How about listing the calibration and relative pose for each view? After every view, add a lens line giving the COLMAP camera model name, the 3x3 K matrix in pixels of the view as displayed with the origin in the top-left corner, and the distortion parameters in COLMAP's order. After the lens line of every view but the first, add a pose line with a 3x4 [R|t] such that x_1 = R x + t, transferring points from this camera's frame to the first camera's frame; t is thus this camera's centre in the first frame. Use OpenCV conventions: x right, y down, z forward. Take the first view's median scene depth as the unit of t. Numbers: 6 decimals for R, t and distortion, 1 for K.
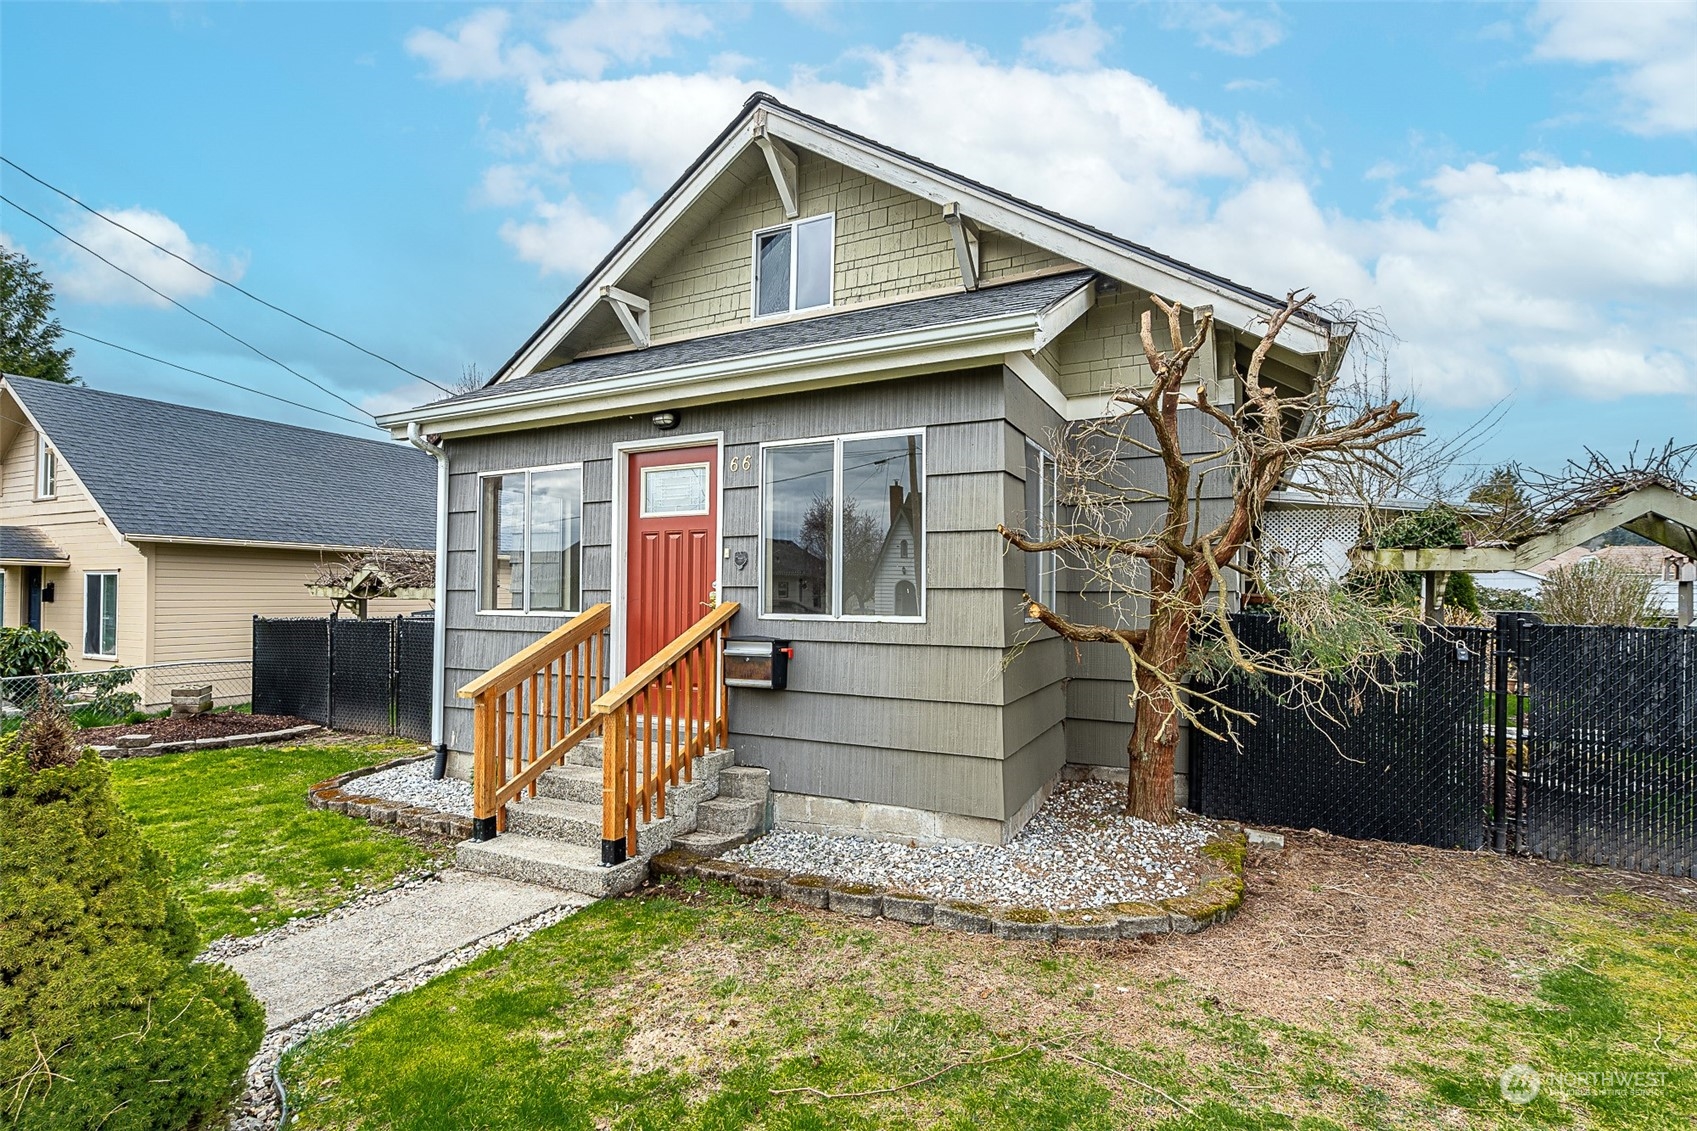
lens RADIAL K [[778.1, 0, 836.6], [0, 778.1, 577.7], [0, 0, 1]] dist [-0.000246, -0.000977]
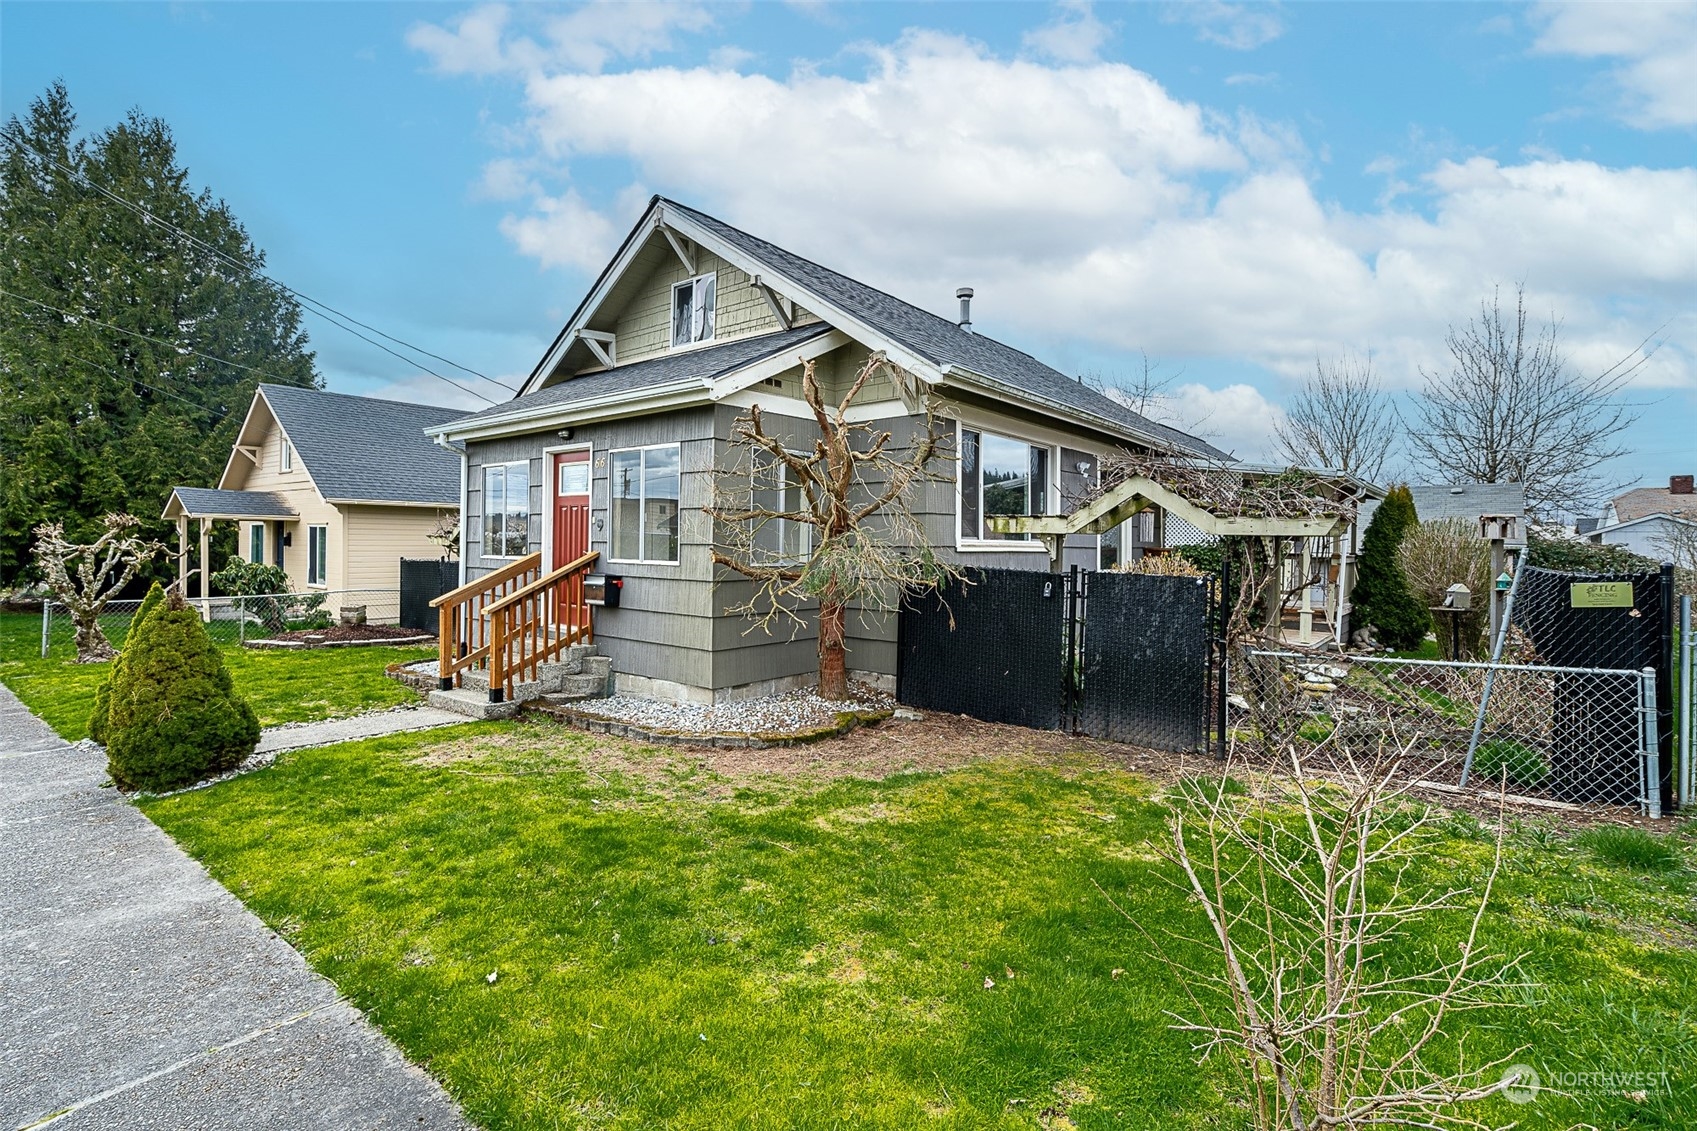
lens RADIAL K [[778.1, 0, 836.4], [0, 778.1, 537.1], [0, 0, 1]] dist [-0.000246, -0.000977]
pose [[0.977328, 0.004615, -0.211683, 0.552254], [-0.001328, 0.999876, 0.015671, -0.018456], [0.211729, -0.015035, 0.977213, -0.352570]]
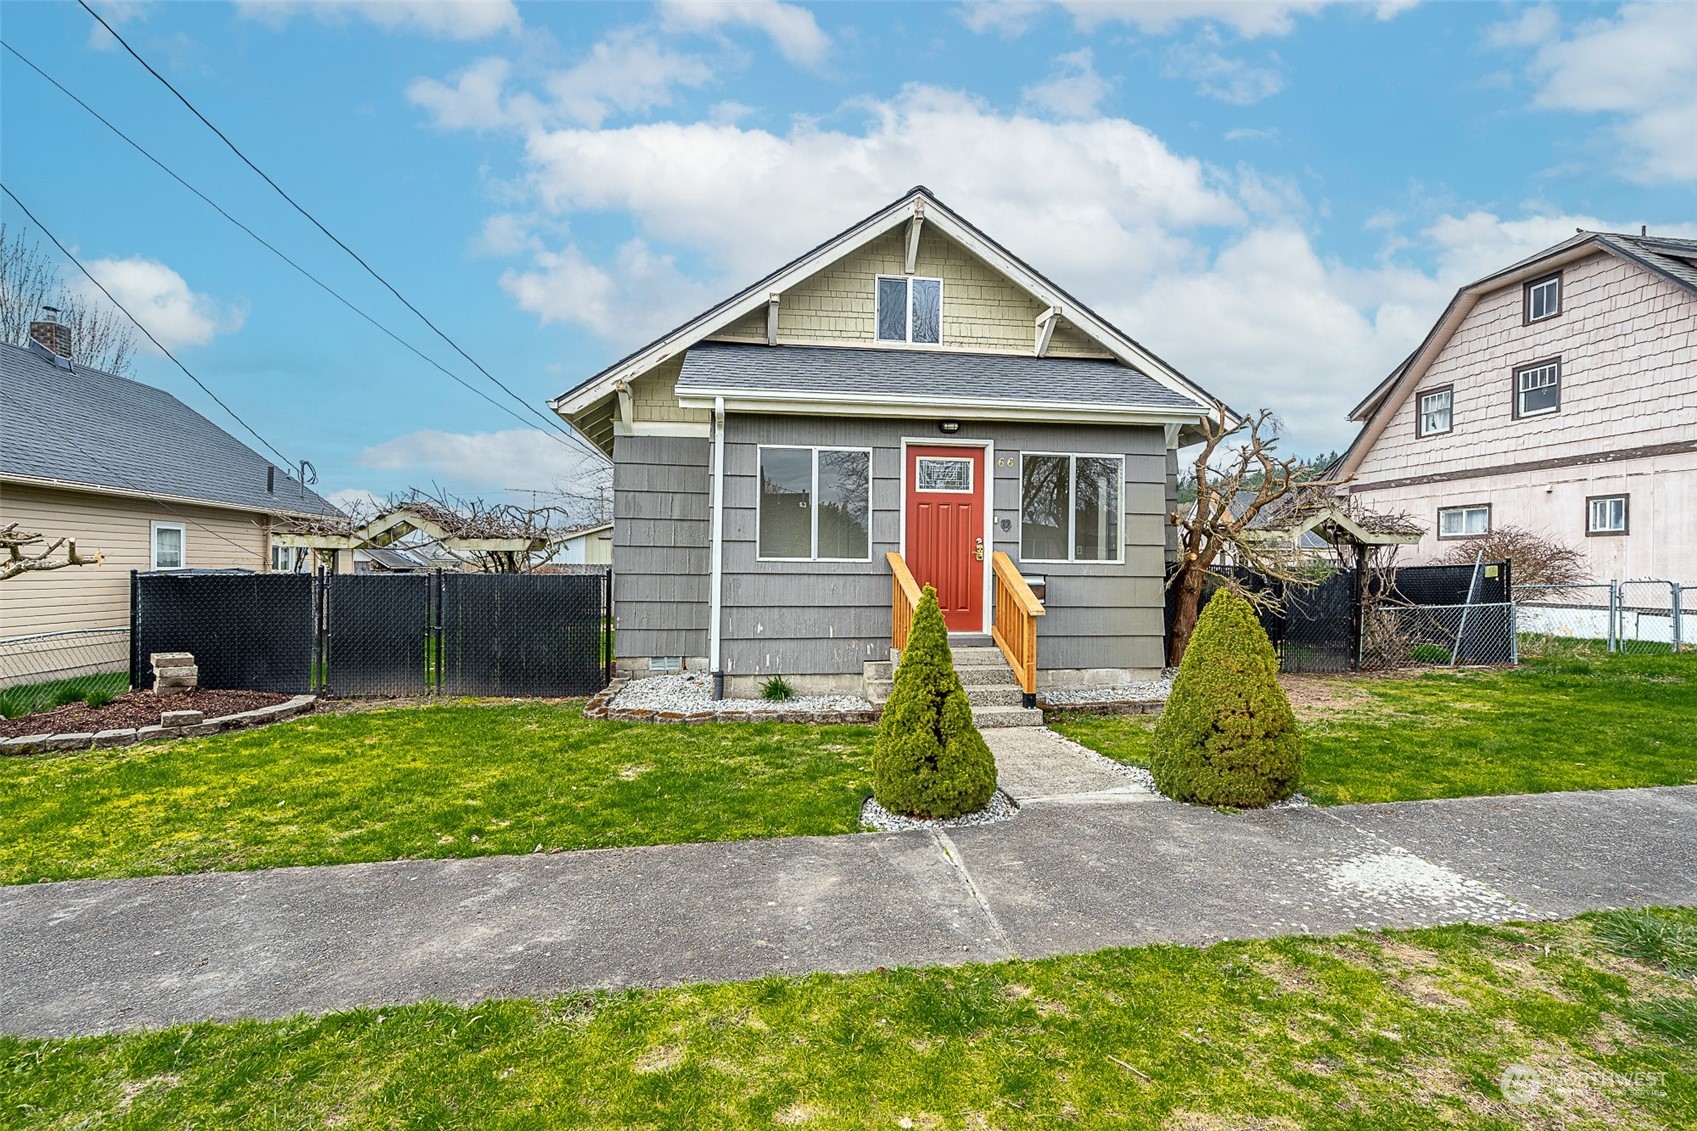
lens RADIAL K [[807.7, 0, 836.3], [0, 807.7, 565.1], [0, 0, 1]] dist [-0.000895, -0.000002]
pose [[0.820943, 0.006331, 0.570975, -1.085274], [-0.017777, 0.999737, 0.014475, 0.032923], [-0.570733, -0.022033, 0.820840, -0.109991]]
